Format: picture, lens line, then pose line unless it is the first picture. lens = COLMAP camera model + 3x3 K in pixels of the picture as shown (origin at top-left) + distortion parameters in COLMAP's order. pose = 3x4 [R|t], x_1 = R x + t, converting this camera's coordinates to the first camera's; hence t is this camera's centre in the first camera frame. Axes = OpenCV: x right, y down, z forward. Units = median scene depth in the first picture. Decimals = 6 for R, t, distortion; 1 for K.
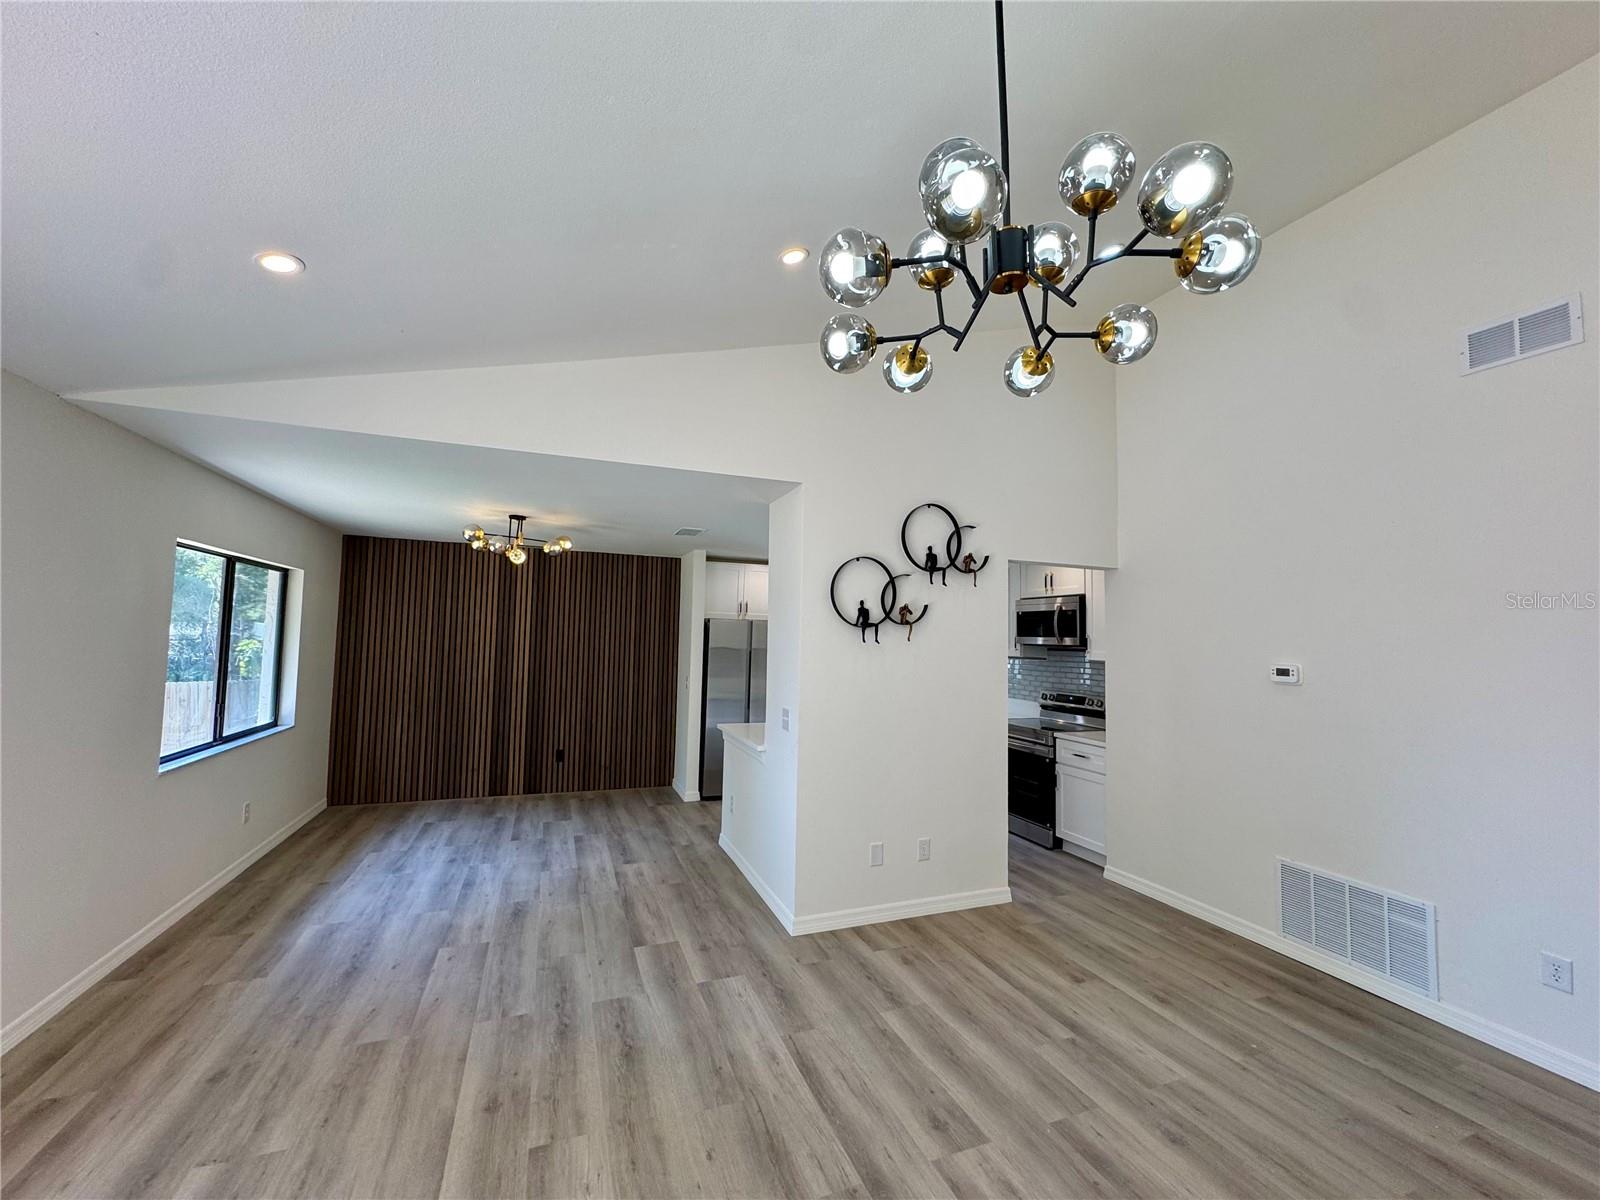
lens RADIAL K [[635.2, 0, 797.1], [0, 635.2, 602.1], [0, 0, 1]] dist [-0.003289, 0.000282]
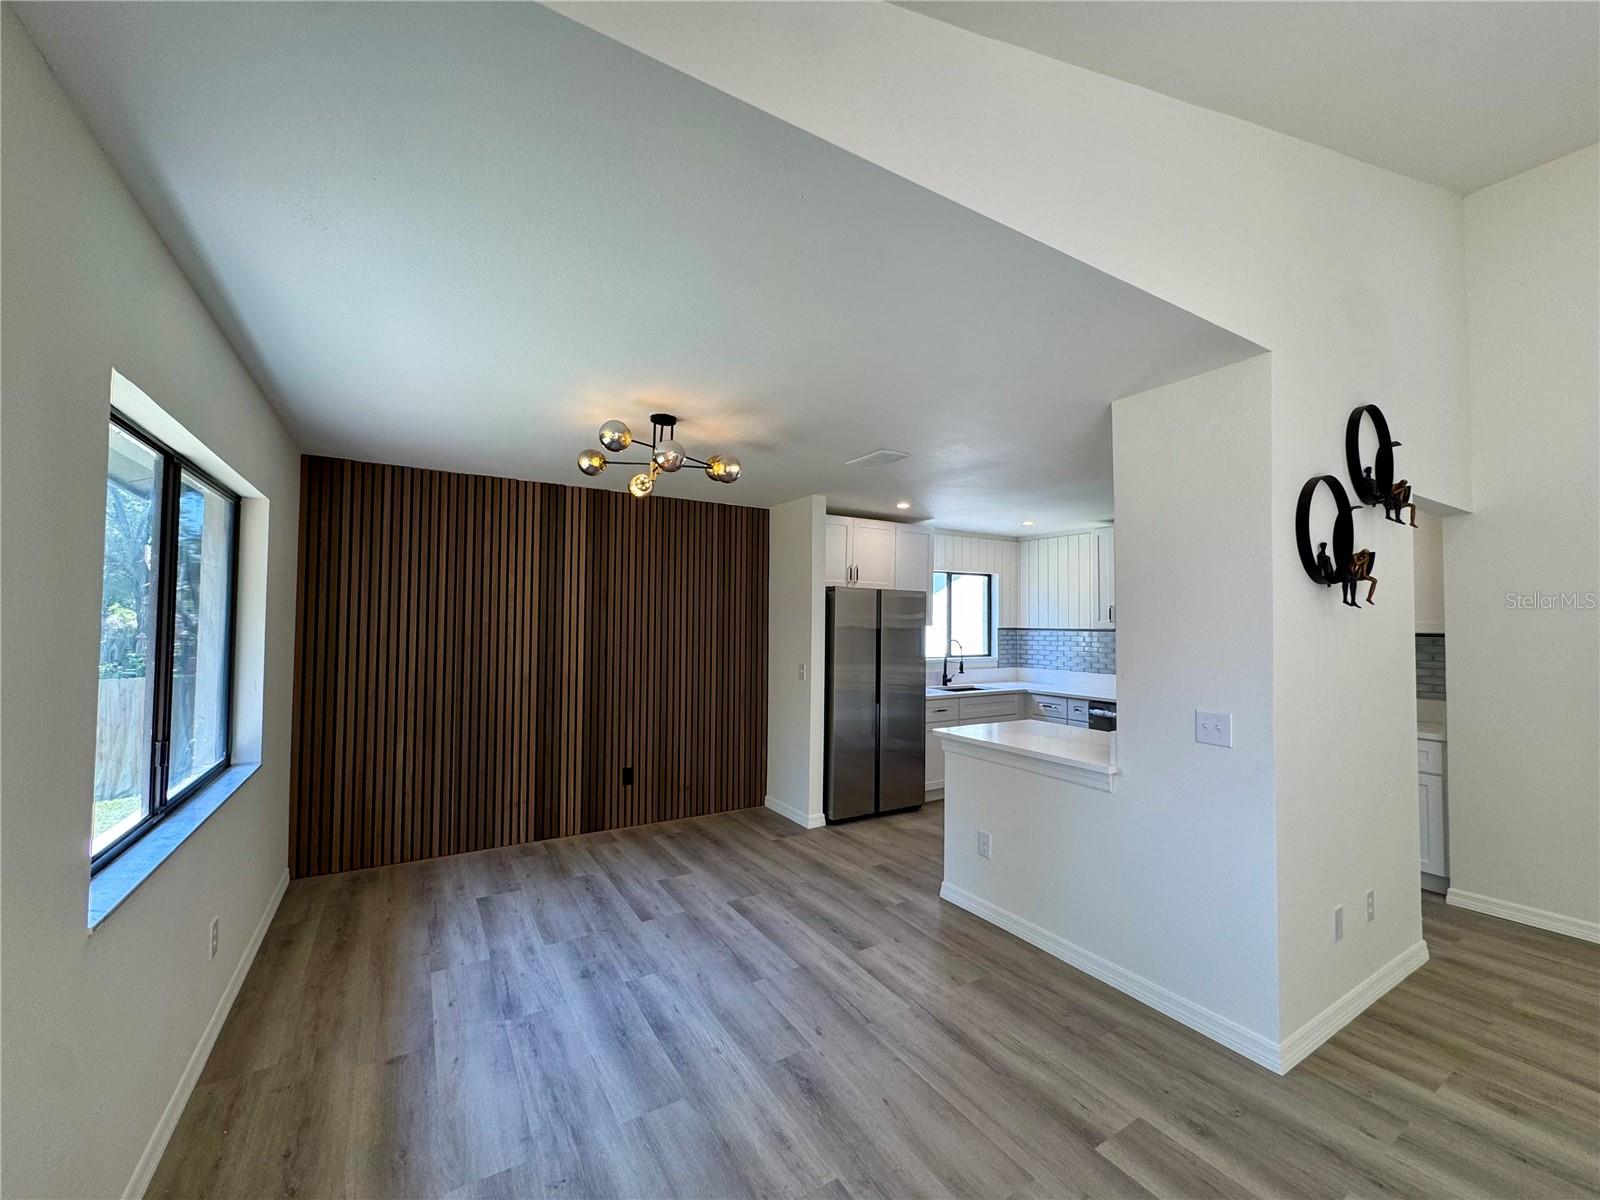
lens RADIAL K [[635.2, 0, 798.1], [0, 635.2, 601.5], [0, 0, 1]] dist [-0.003289, 0.000282]
pose [[0.983847, -0.006882, 0.178878, -0.538991], [0.001643, 0.999566, 0.029420, 0.036549], [-0.179003, -0.028651, 0.983431, 0.445738]]
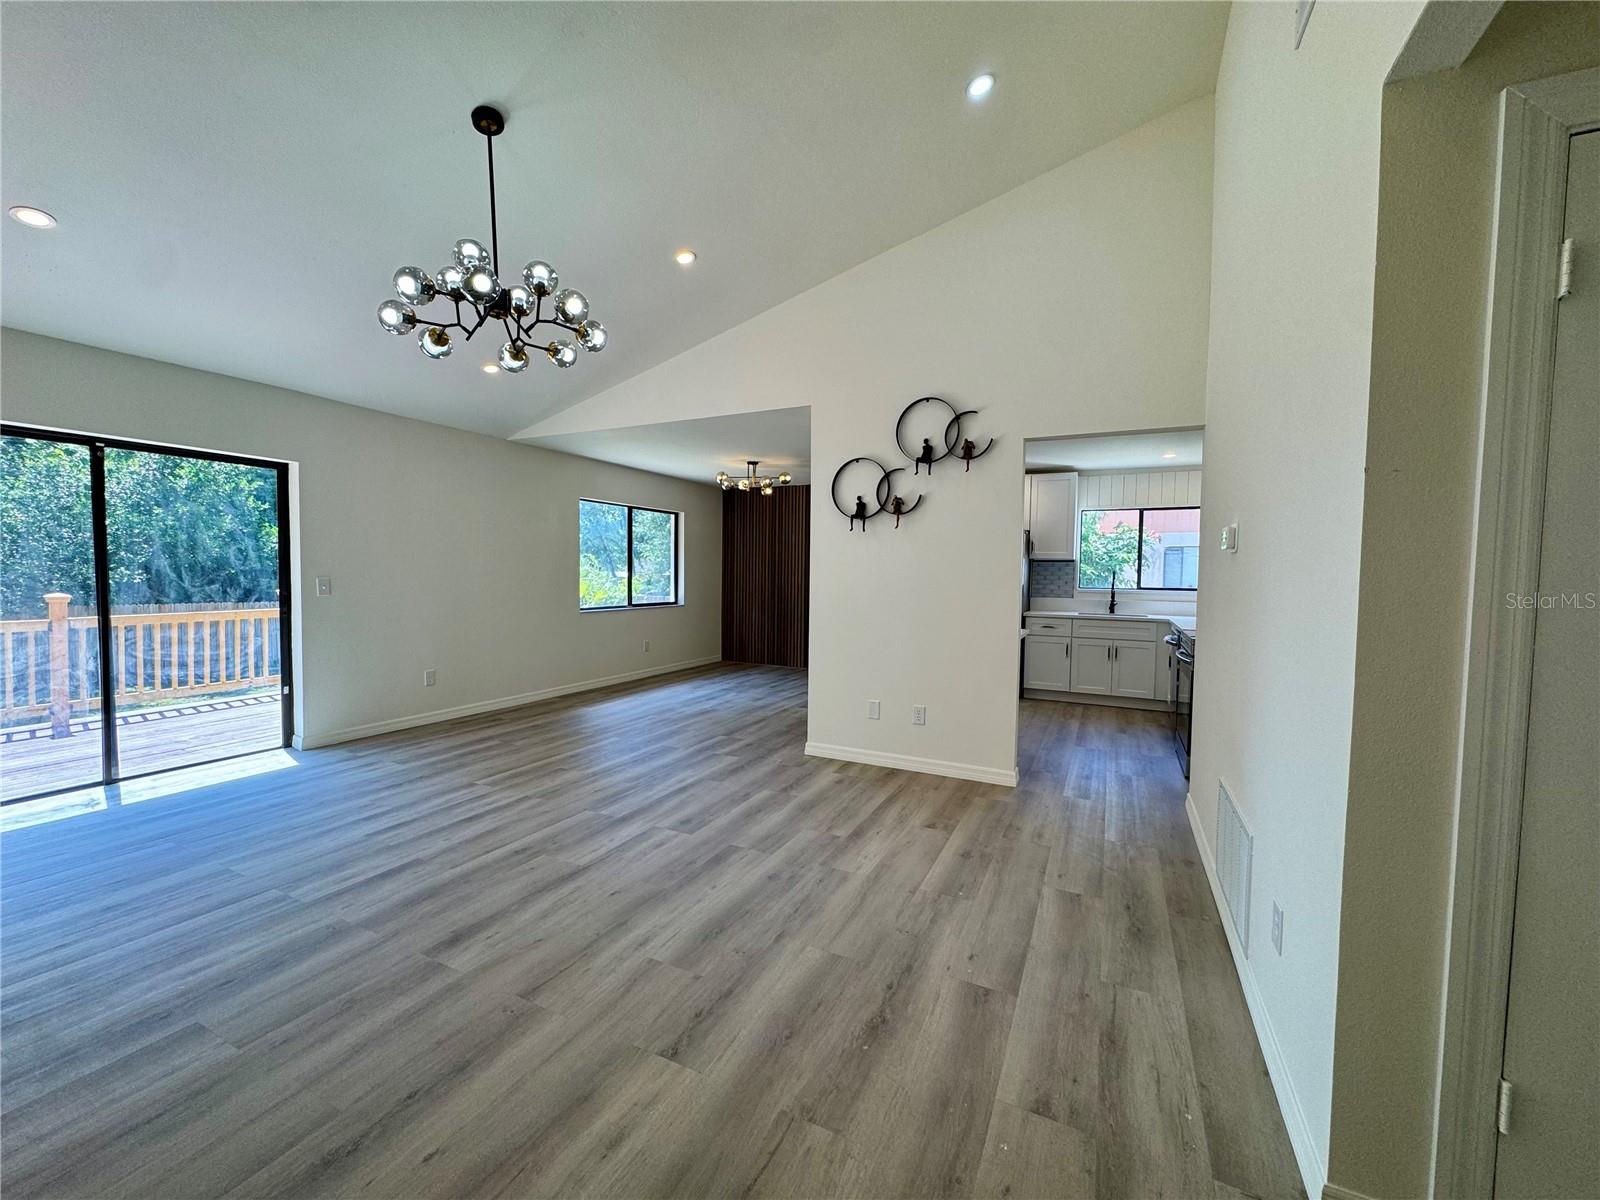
lens RADIAL K [[635.2, 0, 797.4], [0, 635.2, 600.0], [0, 0, 1]] dist [-0.003289, 0.000282]
pose [[0.675863, 0.022111, -0.736696, 0.882248], [0.044196, 0.996535, 0.070456, 0.099782], [0.735701, -0.080178, 0.672544, 0.106697]]
